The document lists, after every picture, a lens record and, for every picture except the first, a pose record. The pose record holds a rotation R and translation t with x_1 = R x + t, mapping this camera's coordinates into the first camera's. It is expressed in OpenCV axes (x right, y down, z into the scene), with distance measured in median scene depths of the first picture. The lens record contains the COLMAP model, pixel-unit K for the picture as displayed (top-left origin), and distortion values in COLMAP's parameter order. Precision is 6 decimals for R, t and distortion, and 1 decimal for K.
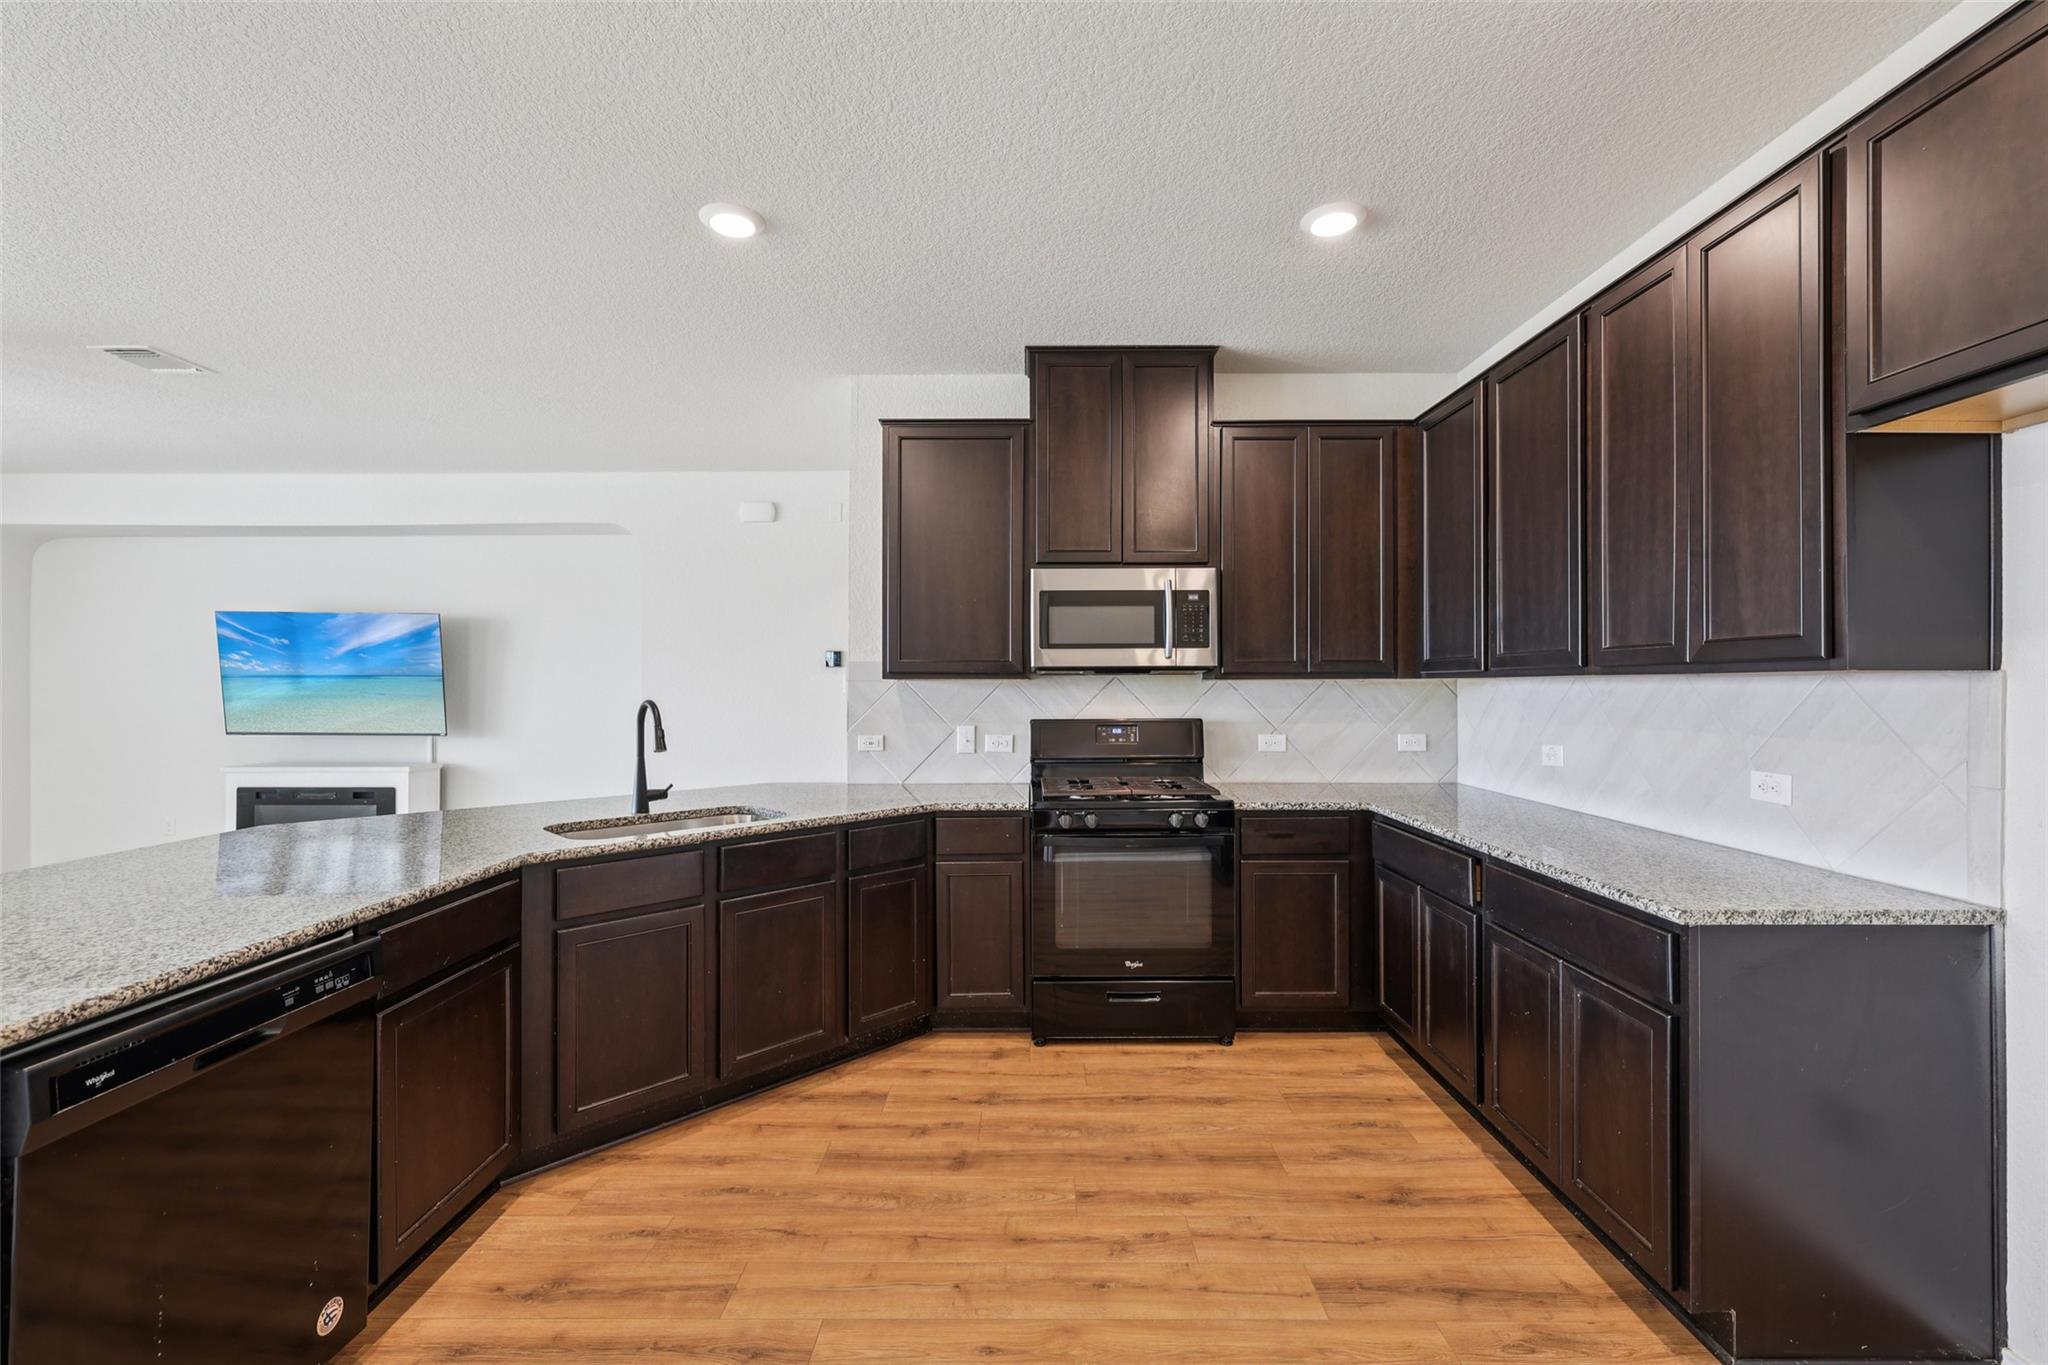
lens RADIAL K [[861.4, 0, 1032.6], [0, 861.4, 681.8], [0, 0, 1]] dist [-0.002018, 0.000445]
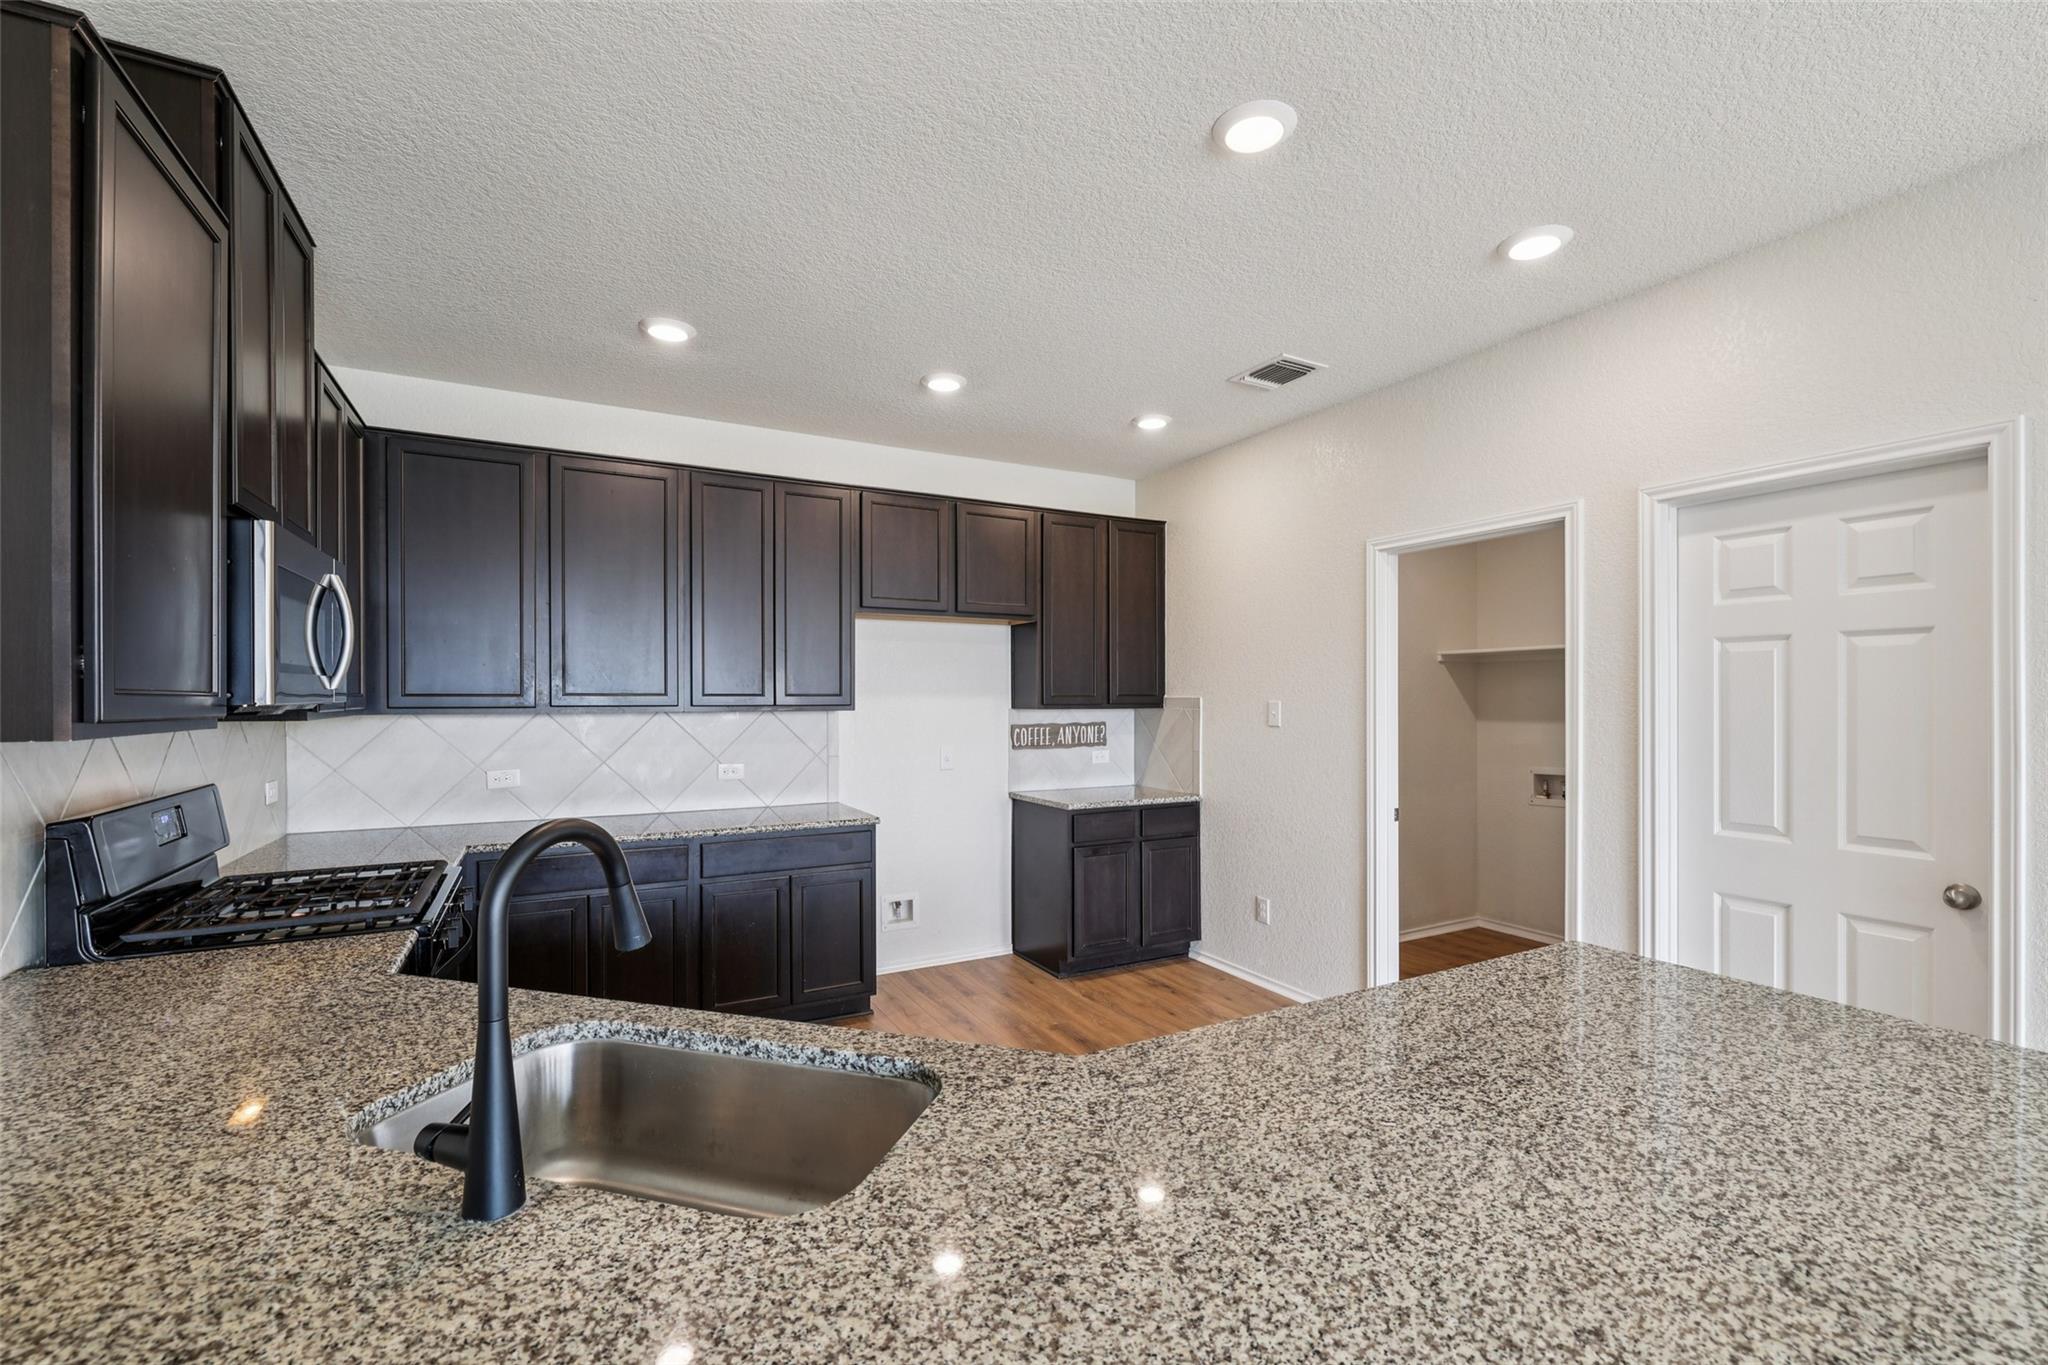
lens RADIAL K [[861.4, 0, 1025.0], [0, 861.4, 701.7], [0, 0, 1]] dist [-0.002018, 0.000445]
pose [[-0.474043, -0.005337, 0.880486, -0.817134], [-0.004311, 0.999984, 0.003740, -0.027758], [-0.880491, -0.002023, -0.474058, 1.000799]]
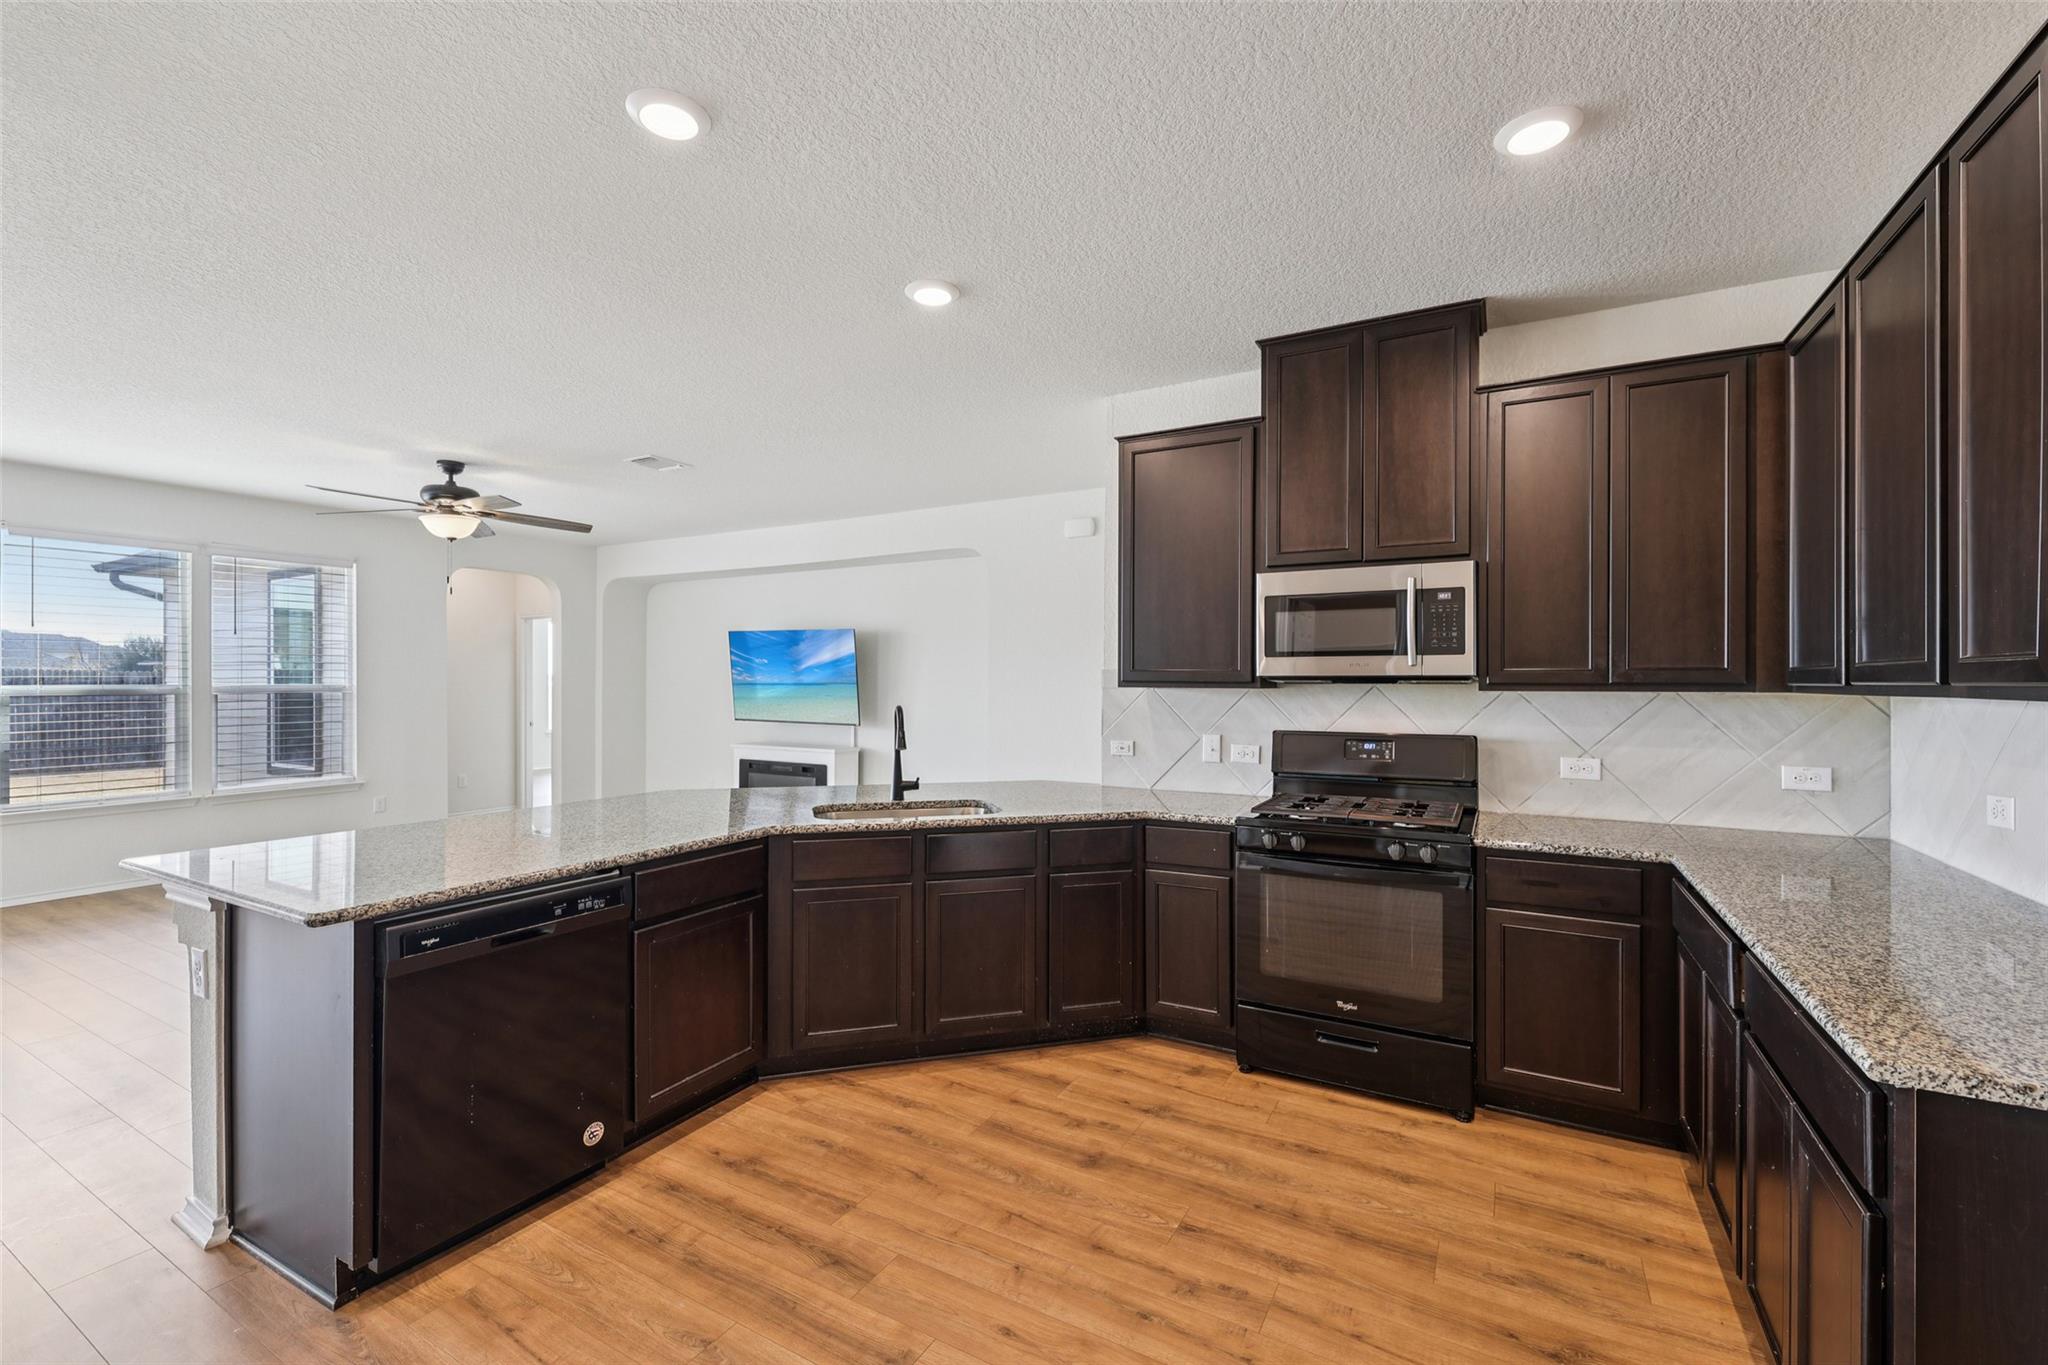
lens RADIAL K [[861.4, 0, 1027.6], [0, 861.4, 675.9], [0, 0, 1]] dist [-0.002018, 0.000445]
pose [[0.872302, 0.001708, -0.488965, 0.291096], [-0.002172, 0.999998, -0.000383, -0.019732], [0.488963, 0.001396, 0.872303, 0.049276]]
